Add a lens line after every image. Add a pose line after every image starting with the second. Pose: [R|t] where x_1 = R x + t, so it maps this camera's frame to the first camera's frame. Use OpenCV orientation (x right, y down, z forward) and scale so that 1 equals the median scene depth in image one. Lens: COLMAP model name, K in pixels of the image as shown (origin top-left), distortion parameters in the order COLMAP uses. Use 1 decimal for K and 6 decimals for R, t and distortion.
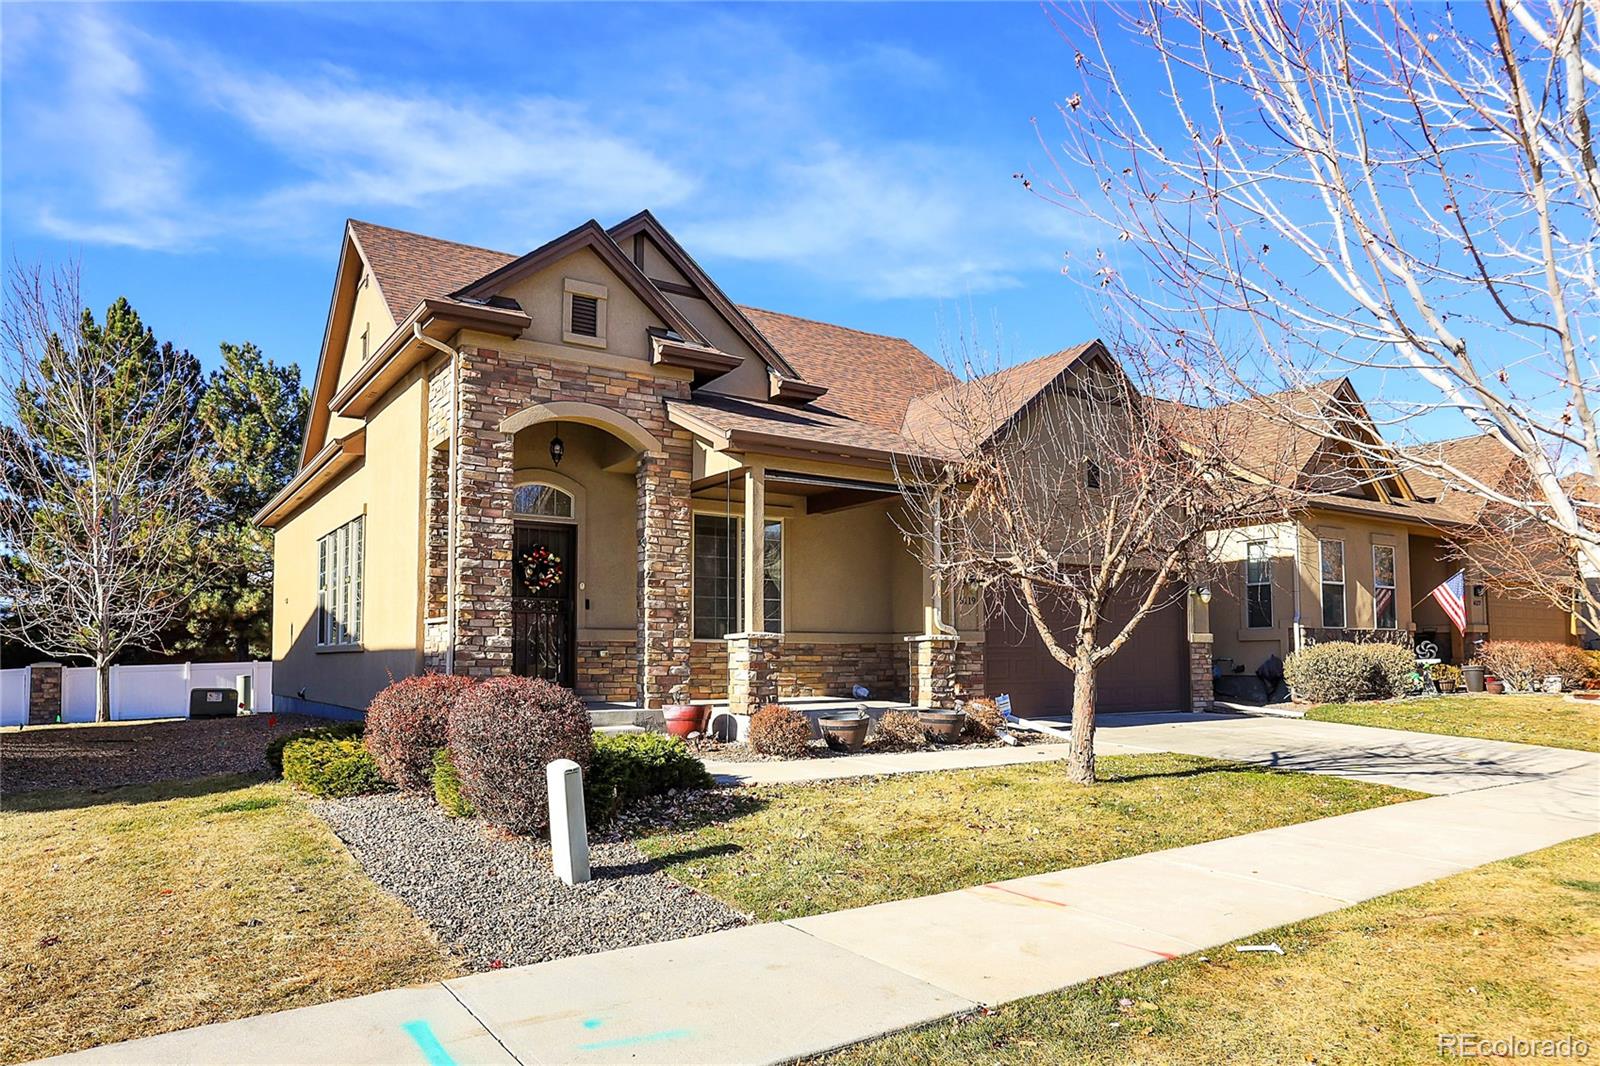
lens RADIAL K [[1089.9, 0, 800.0], [0, 1089.9, 533.0], [0, 0, 1]] dist [0.025153, 0.003436]
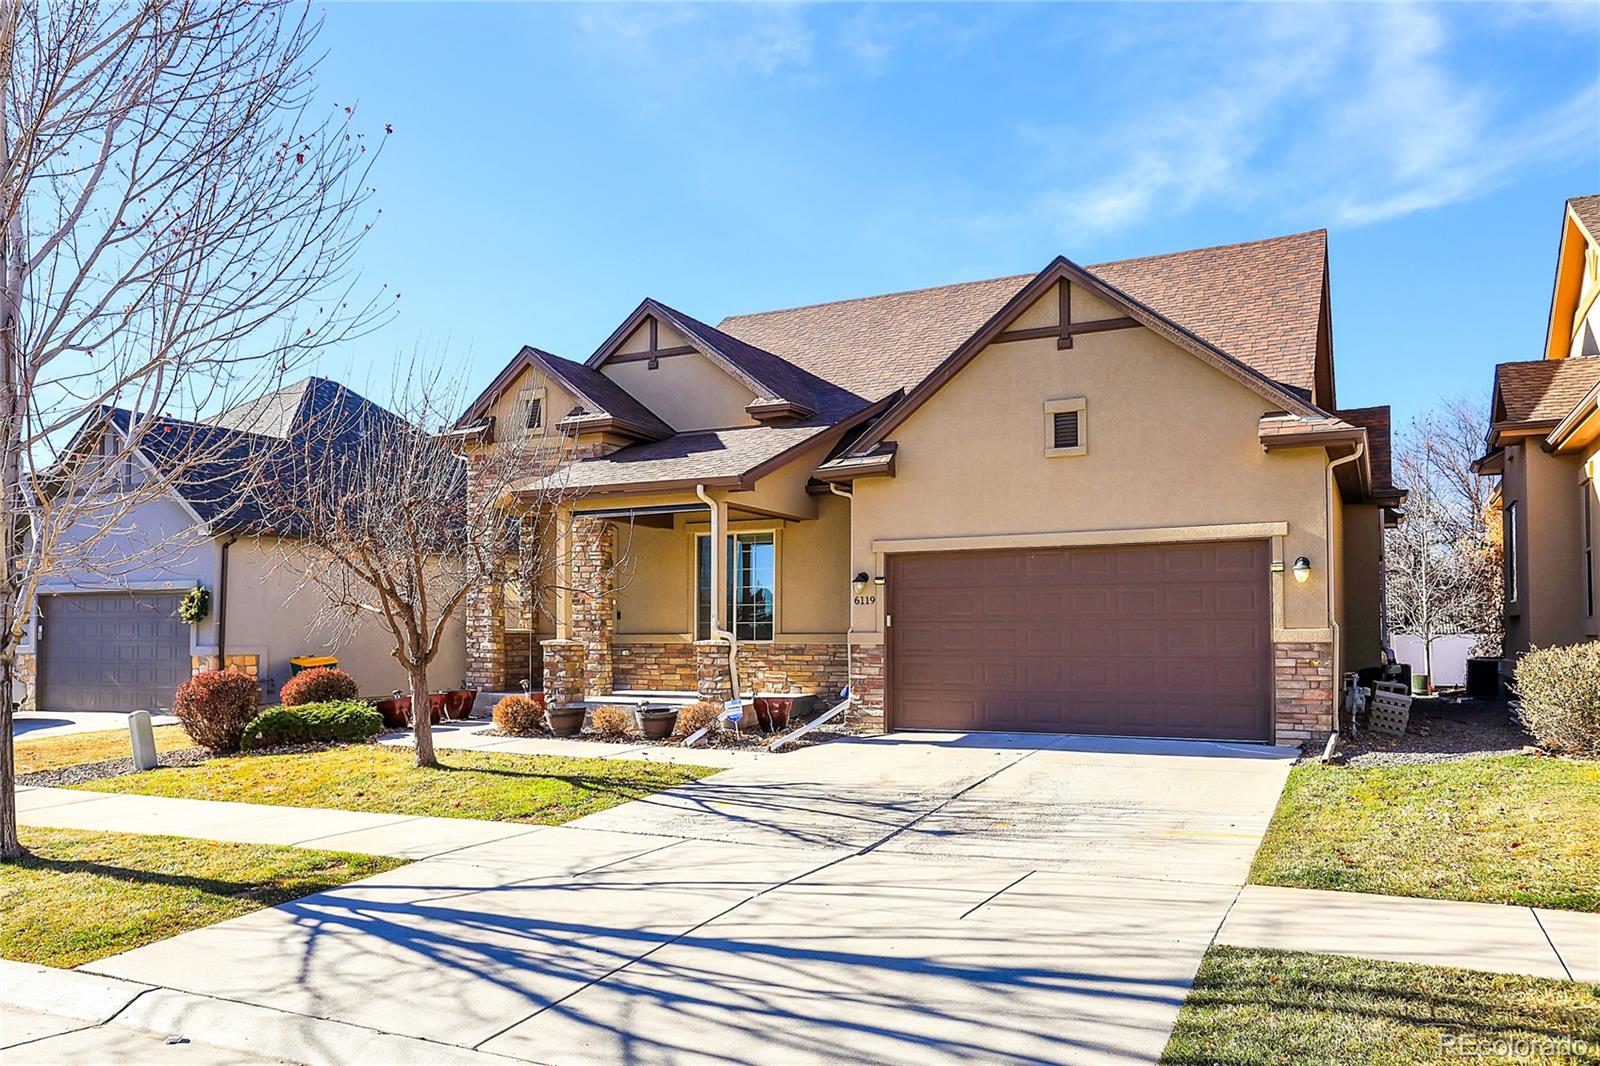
lens RADIAL K [[1156.0, 0, 800.0], [0, 1156.0, 533.0], [0, 0, 1]] dist [0.004425, 0.000199]
pose [[0.442799, -0.076177, -0.893379, 1.027898], [0.105303, 0.993907, -0.032556, 0.030675], [0.890416, -0.079660, 0.448122, 0.505940]]
